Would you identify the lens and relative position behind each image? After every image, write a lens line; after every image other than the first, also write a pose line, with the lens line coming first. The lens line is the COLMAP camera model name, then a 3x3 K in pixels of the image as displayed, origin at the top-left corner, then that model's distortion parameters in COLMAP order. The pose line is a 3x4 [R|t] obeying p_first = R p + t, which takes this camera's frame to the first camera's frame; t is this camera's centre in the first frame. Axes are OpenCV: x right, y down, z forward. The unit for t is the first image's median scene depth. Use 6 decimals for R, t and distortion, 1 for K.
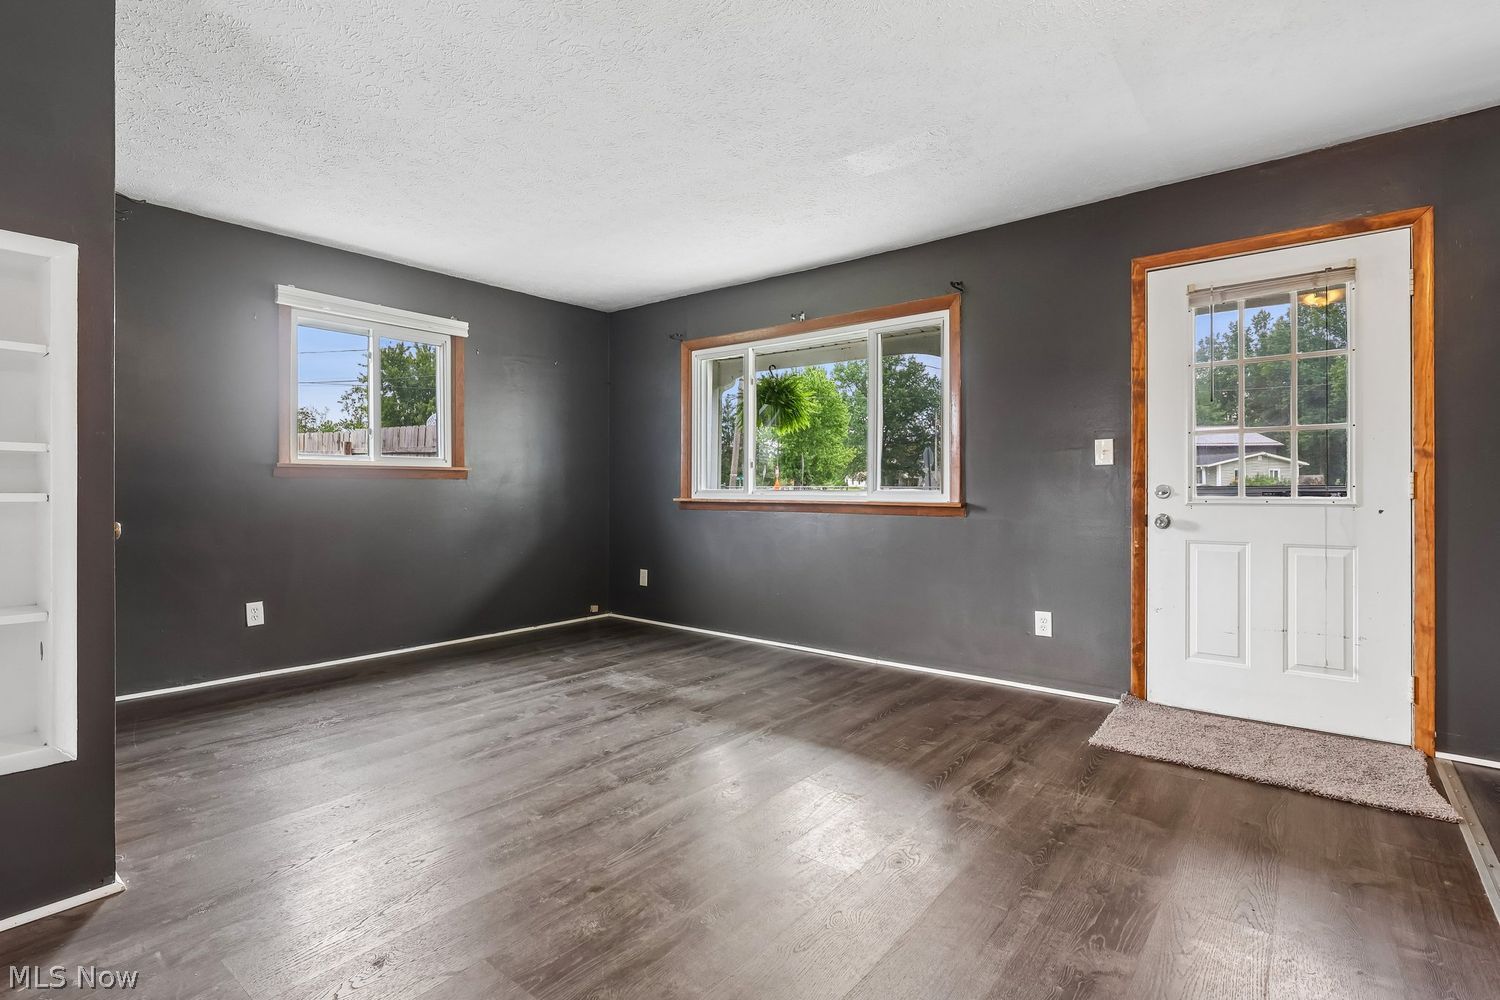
lens RADIAL K [[720.4, 0, 742.3], [0, 720.4, 496.5], [0, 0, 1]] dist [-0.001669, -0.000083]
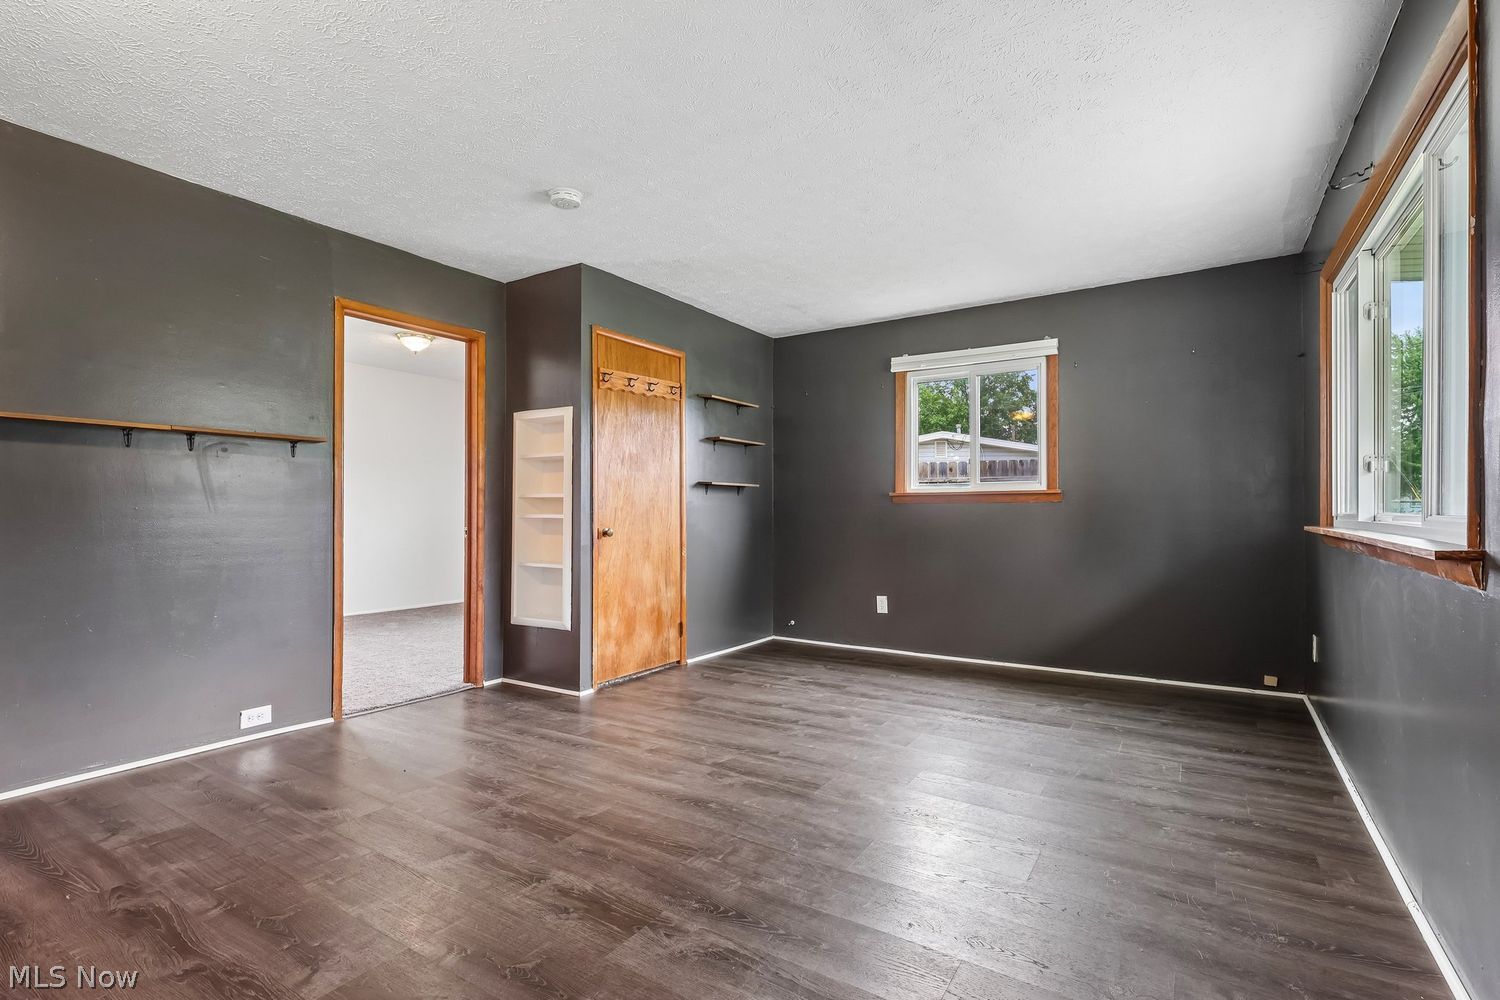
lens RADIAL K [[705.6, 0, 732.5], [0, 705.6, 513.1], [0, 0, 1]] dist [-0.004182, -0.000334]
pose [[0.100384, 0.000523, -0.994949, 0.729802], [-0.008830, 0.999961, -0.000365, -0.007248], [0.994910, 0.008822, 0.100384, 0.687908]]
